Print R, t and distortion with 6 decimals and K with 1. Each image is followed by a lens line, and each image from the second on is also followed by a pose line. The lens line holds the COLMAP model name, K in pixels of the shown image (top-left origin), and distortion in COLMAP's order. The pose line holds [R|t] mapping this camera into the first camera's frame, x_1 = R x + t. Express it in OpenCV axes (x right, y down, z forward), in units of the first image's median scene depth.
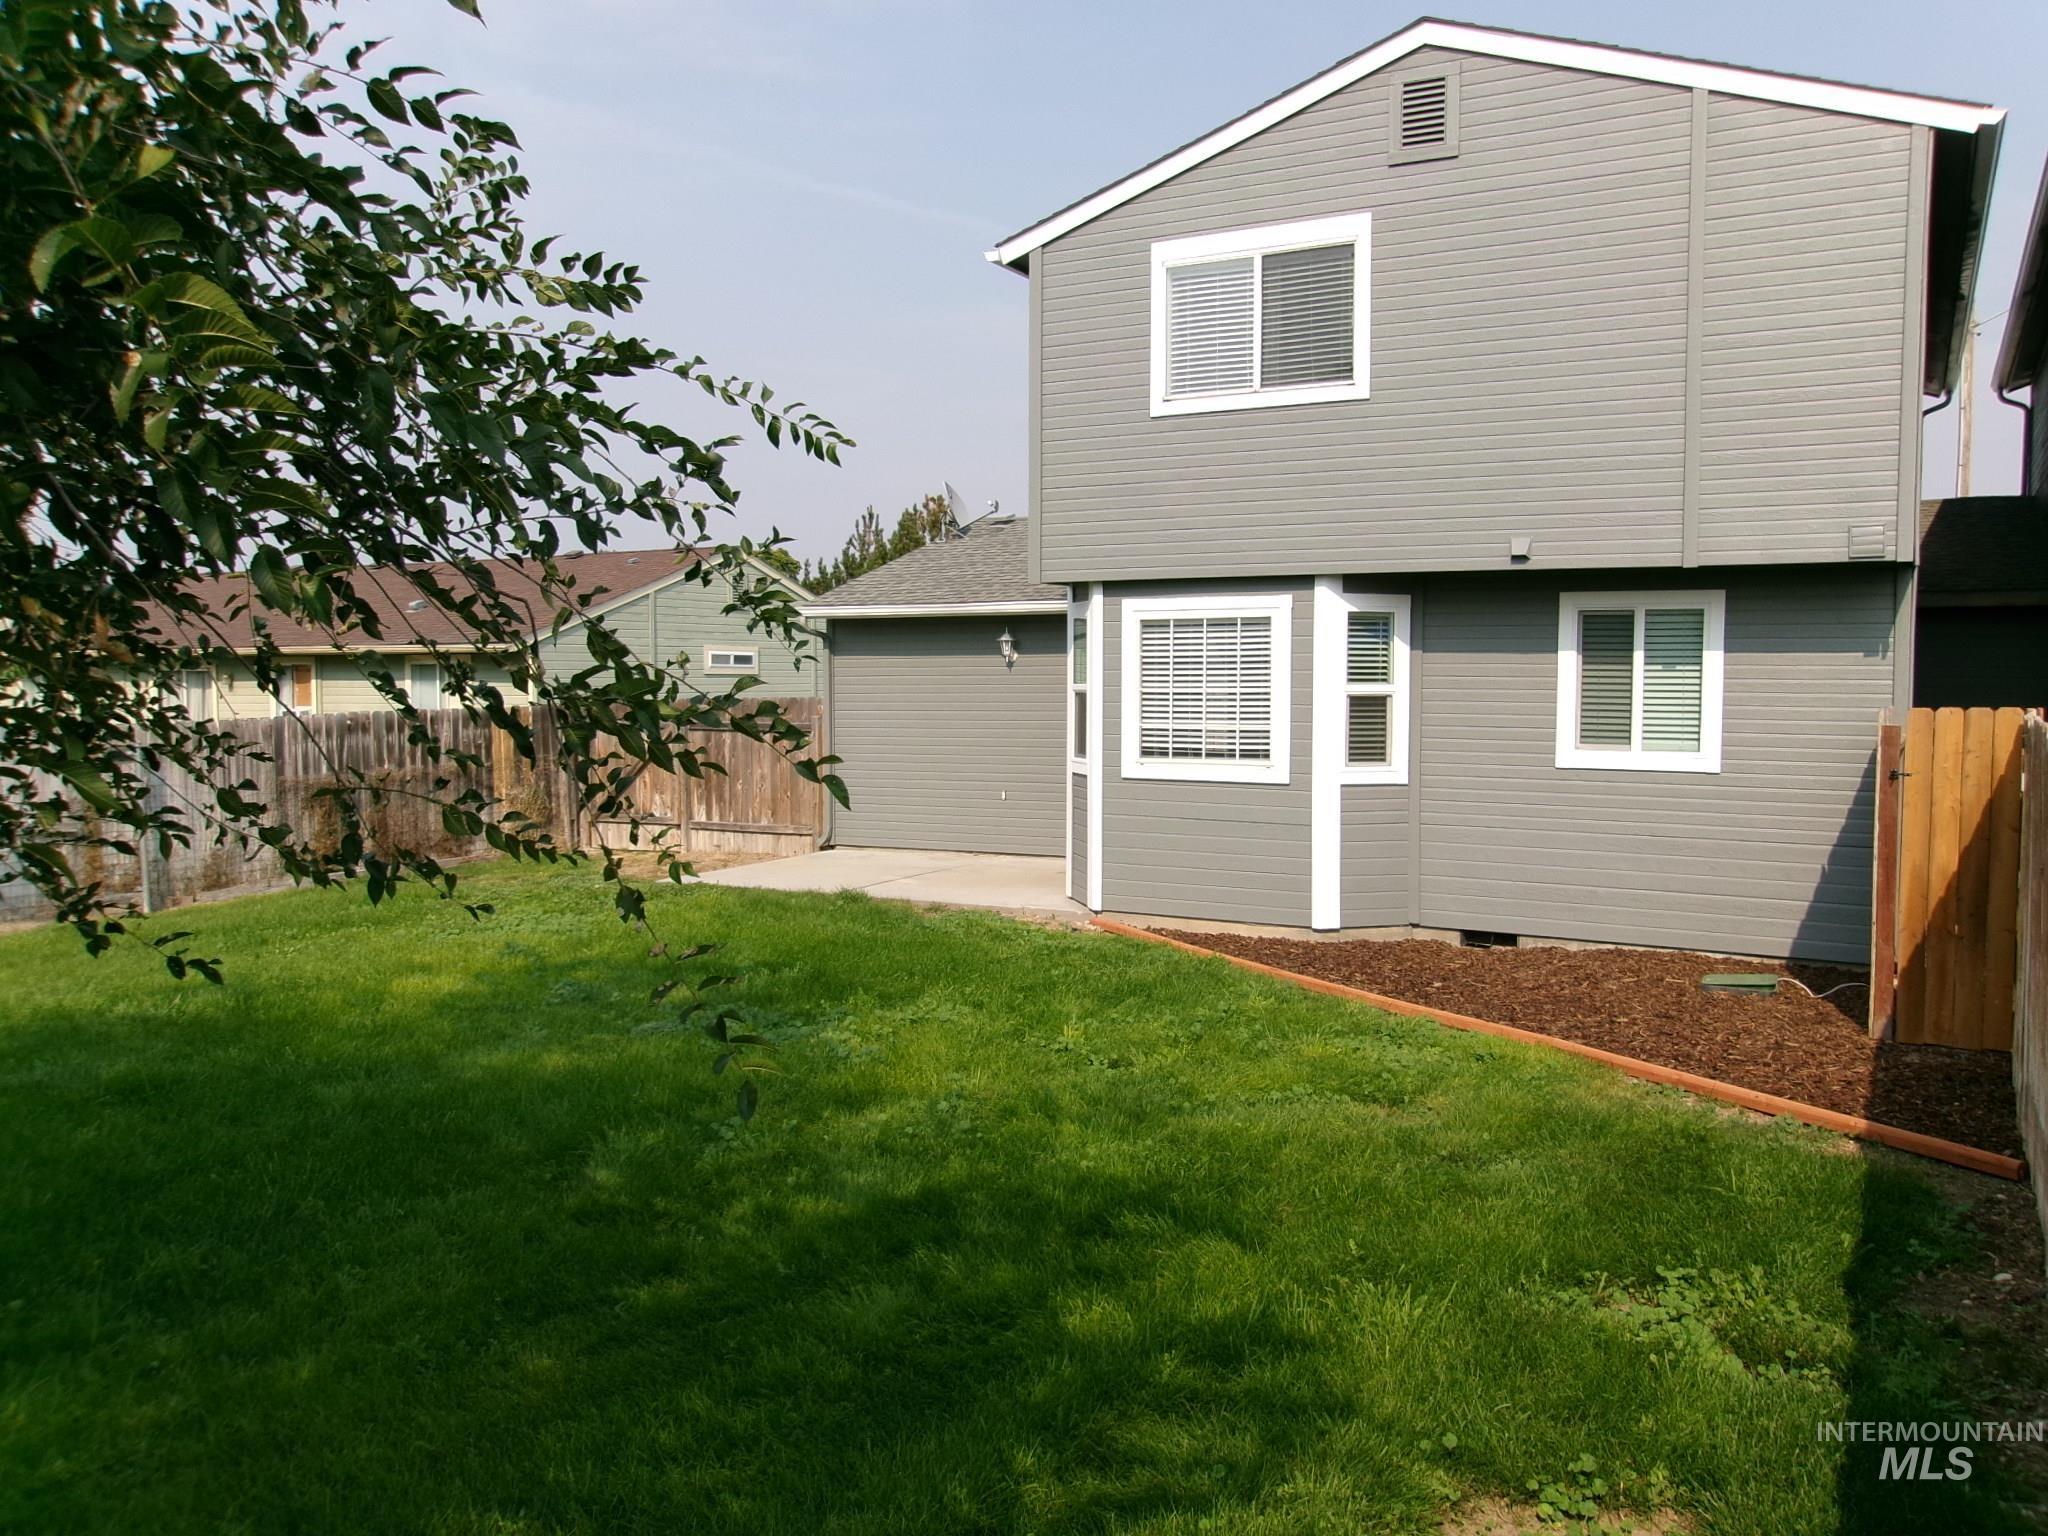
lens RADIAL K [[1594.5, 0, 1027.0], [0, 1594.5, 765.1], [0, 0, 1]] dist [-0.011543, 0.018716]
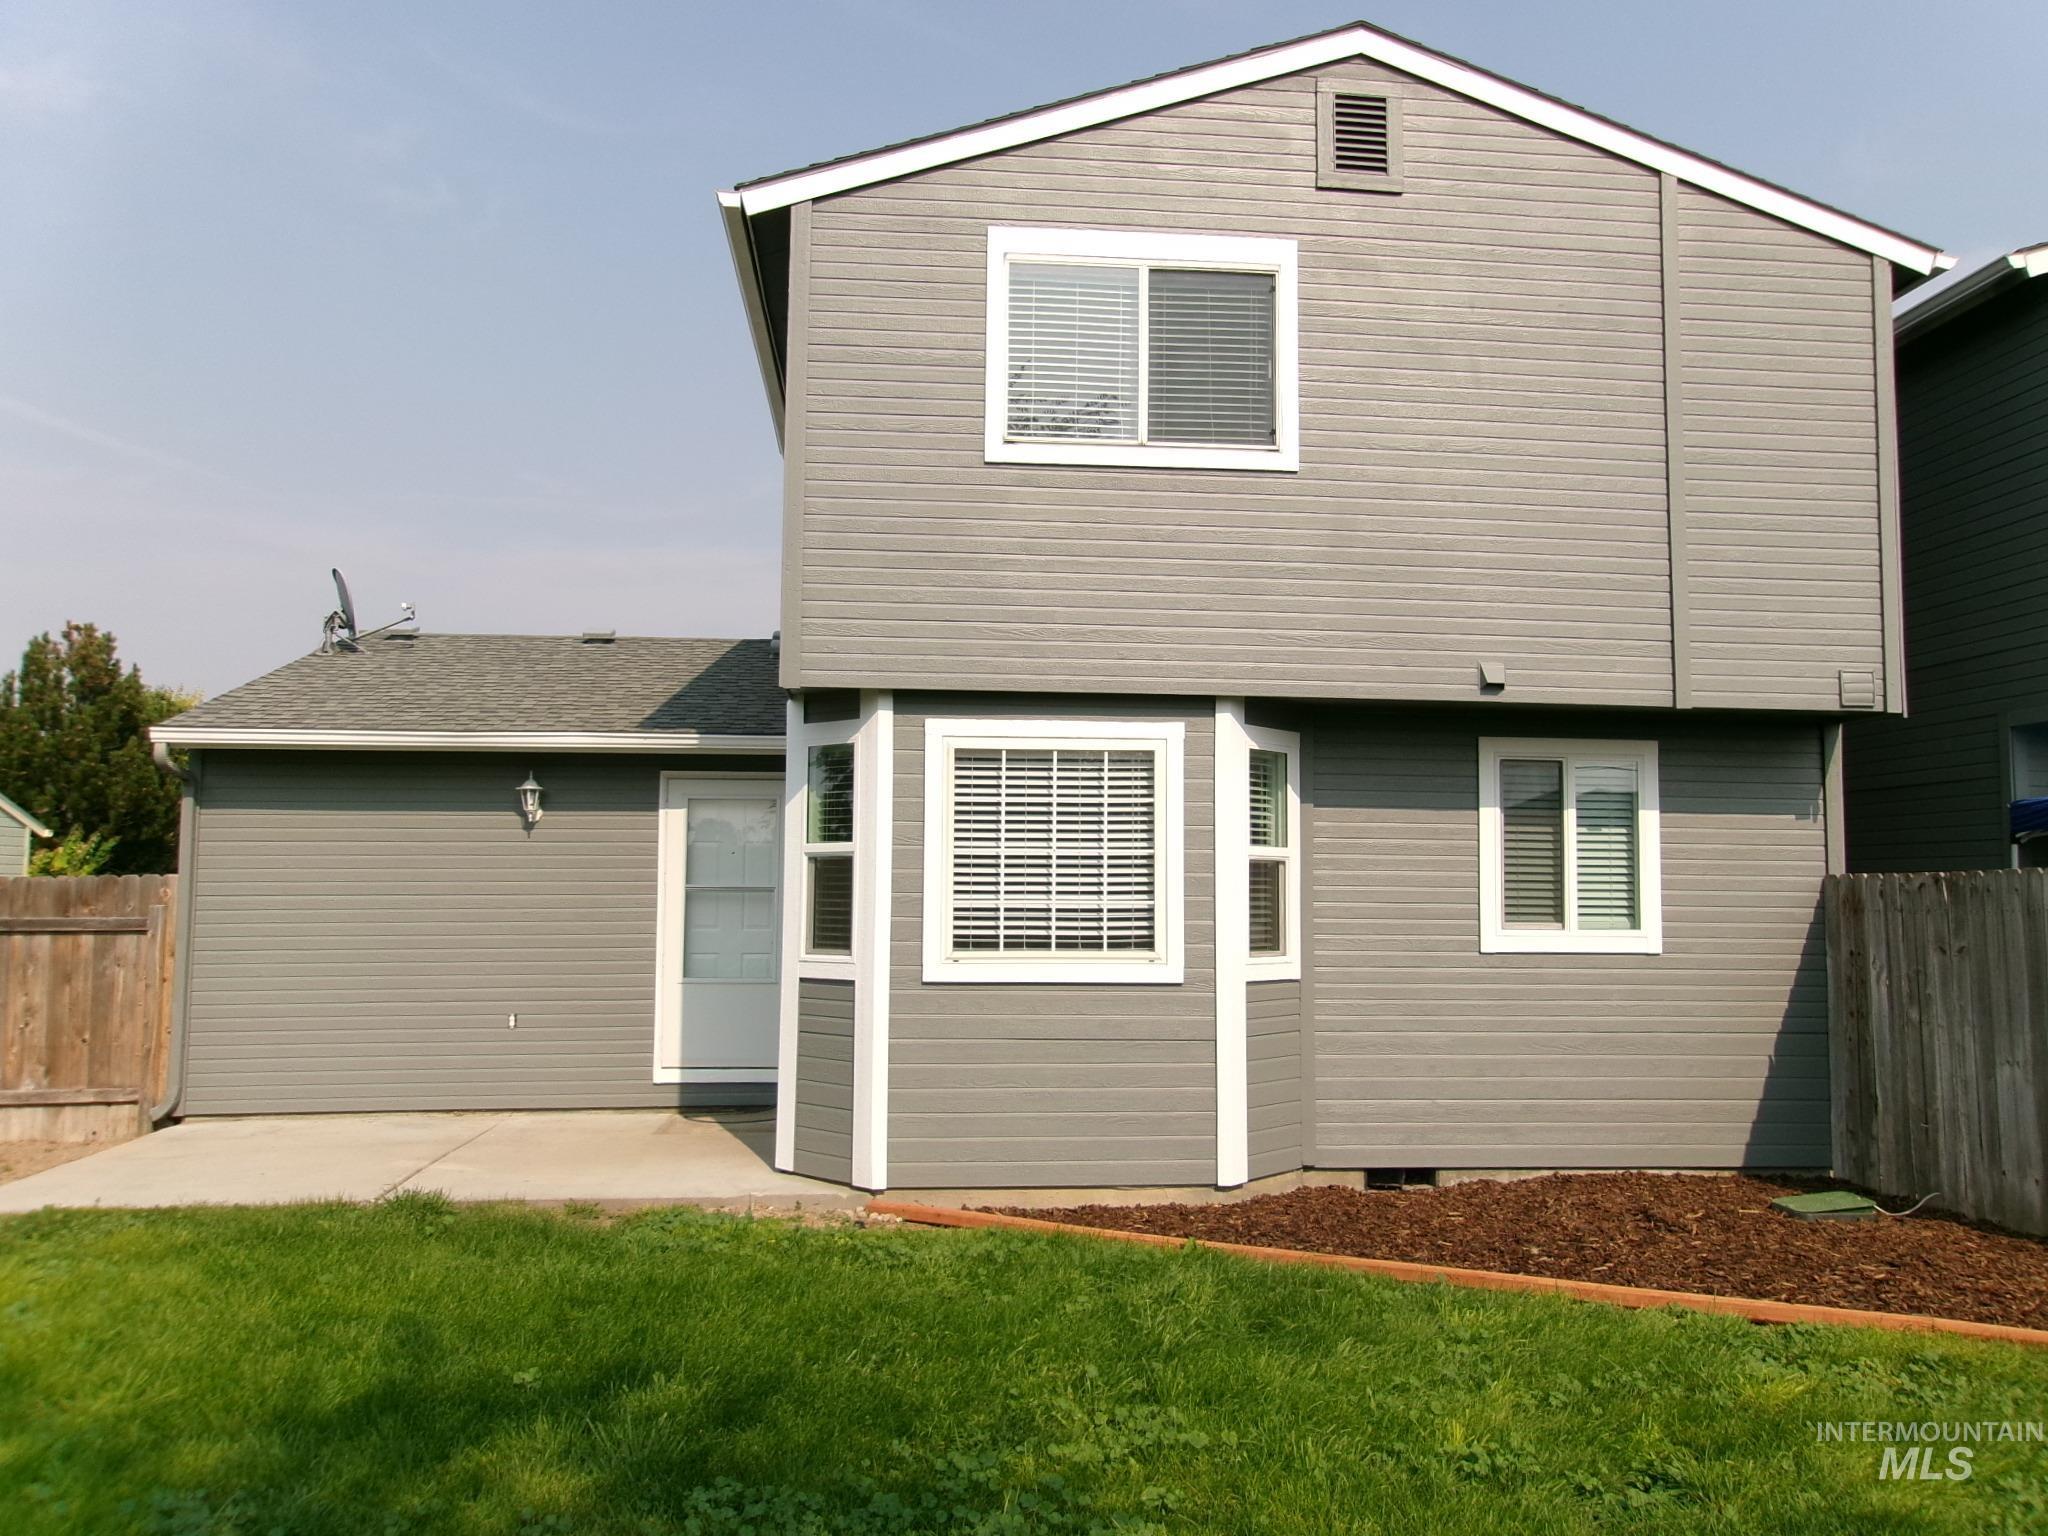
lens RADIAL K [[1594.5, 0, 1023.8], [0, 1594.5, 769.2], [0, 0, 1]] dist [-0.011543, 0.018716]
pose [[0.823024, 0.049662, 0.565832, -0.310008], [0.026551, 0.991718, -0.125660, 0.004691], [-0.567386, 0.118445, 0.814889, 0.450228]]
